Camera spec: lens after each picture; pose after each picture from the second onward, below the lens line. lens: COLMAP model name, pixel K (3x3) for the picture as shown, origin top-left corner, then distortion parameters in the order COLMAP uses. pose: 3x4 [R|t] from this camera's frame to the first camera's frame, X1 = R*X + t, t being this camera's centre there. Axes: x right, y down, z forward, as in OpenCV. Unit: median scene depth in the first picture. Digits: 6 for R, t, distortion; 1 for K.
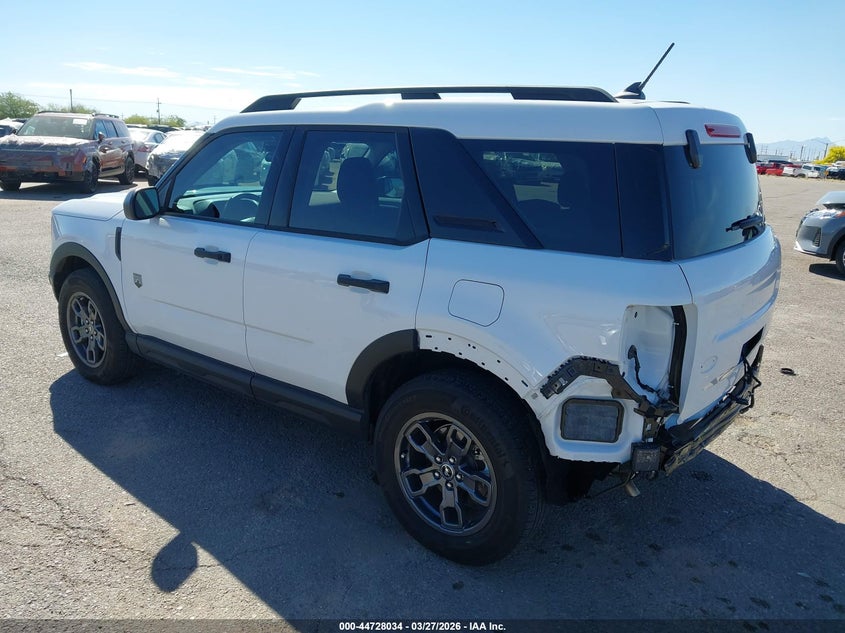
lens RADIAL K [[653.7, 0, 436.3], [0, 653.7, 321.6], [0, 0, 1]] dist [-0.004890, 0.007991]
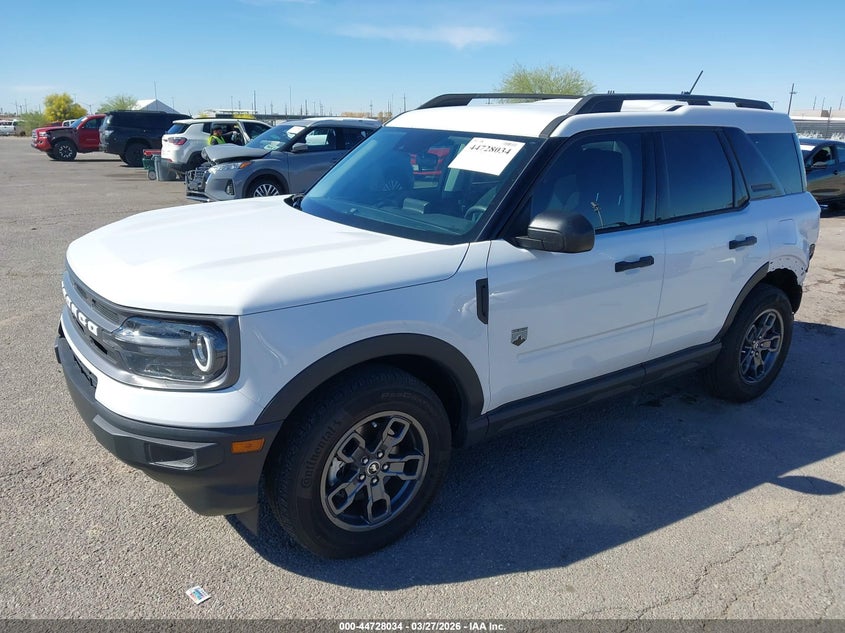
lens RADIAL K [[672.5, 0, 422.5], [0, 672.5, 316.5], [0, 0, 1]] dist [0.001340, -0.007264]
pose [[0.312050, -0.304427, 0.899972, -1.402465], [0.246454, 0.940784, 0.232778, -0.348408], [-0.917543, 0.149164, 0.368599, 0.952965]]
